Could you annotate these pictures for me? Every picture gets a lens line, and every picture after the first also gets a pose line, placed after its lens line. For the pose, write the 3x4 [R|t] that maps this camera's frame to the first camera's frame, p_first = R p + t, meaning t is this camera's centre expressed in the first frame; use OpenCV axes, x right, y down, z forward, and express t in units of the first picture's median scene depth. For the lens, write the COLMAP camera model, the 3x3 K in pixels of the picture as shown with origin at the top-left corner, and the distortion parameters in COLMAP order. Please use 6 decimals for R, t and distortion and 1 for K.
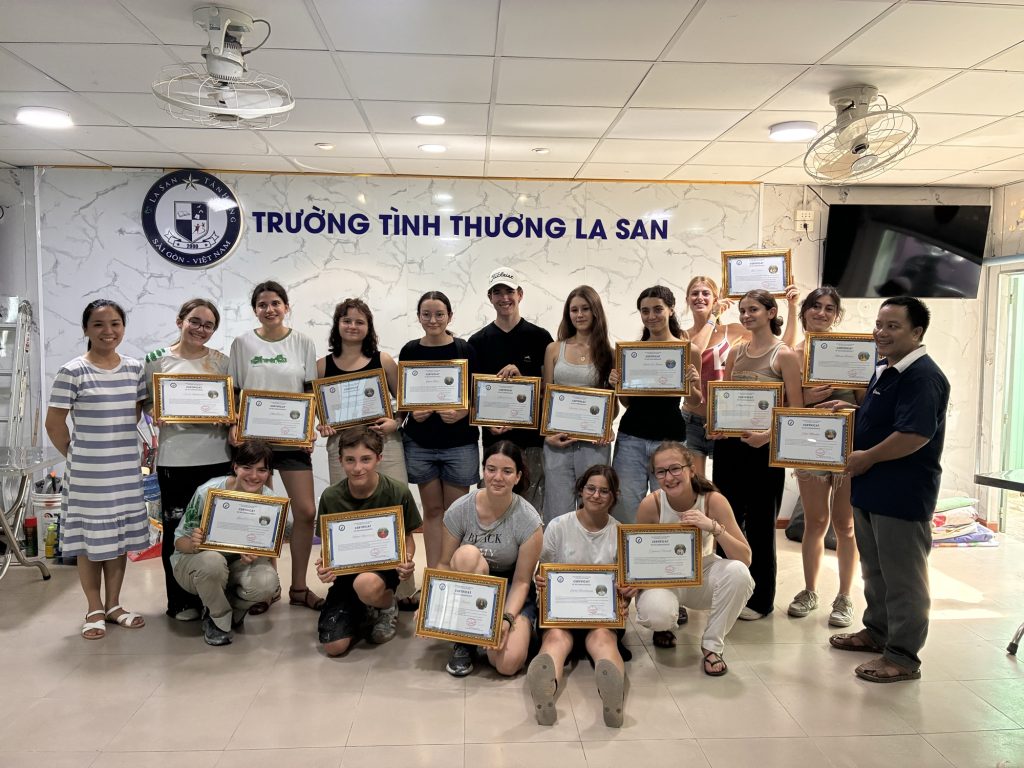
lens RADIAL K [[763.2, 0, 516.4], [0, 763.2, 381.5], [0, 0, 1]] dist [0.030356, -0.028493]
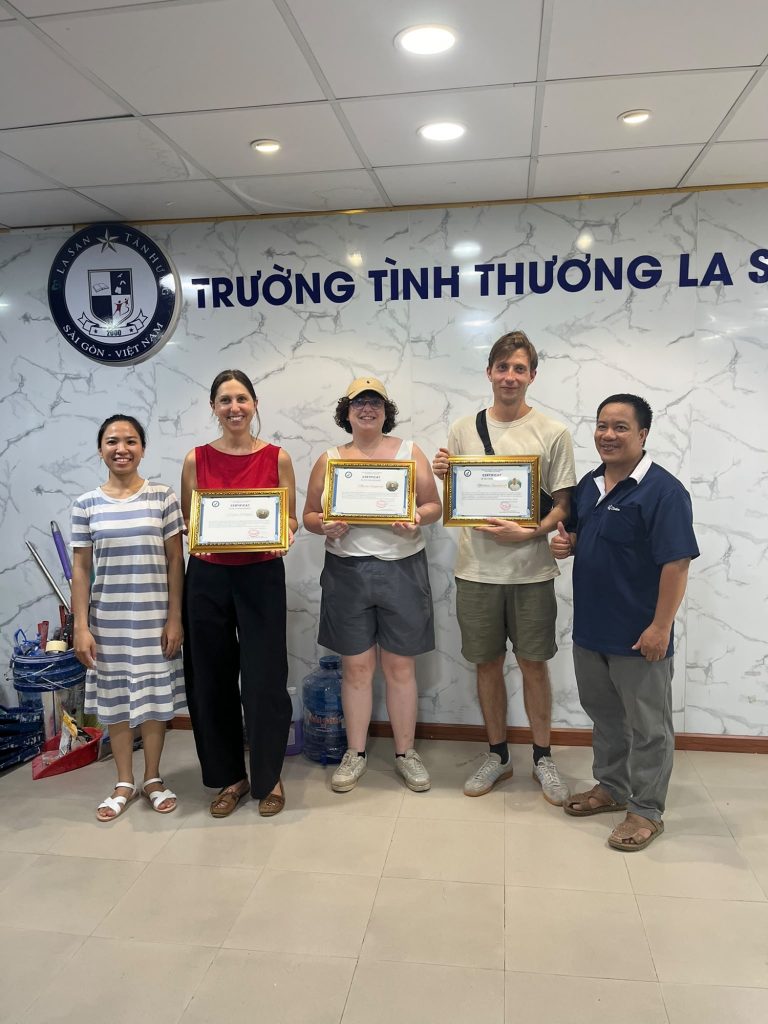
lens RADIAL K [[763.2, 0, 387.6], [0, 763.2, 519.0], [0, 0, 1]] dist [0.030356, -0.028493]
pose [[0.976995, -0.004279, -0.213218, -0.021131], [0.011859, 0.999342, 0.034286, -0.023863], [0.212931, -0.036026, 0.976403, 0.341049]]
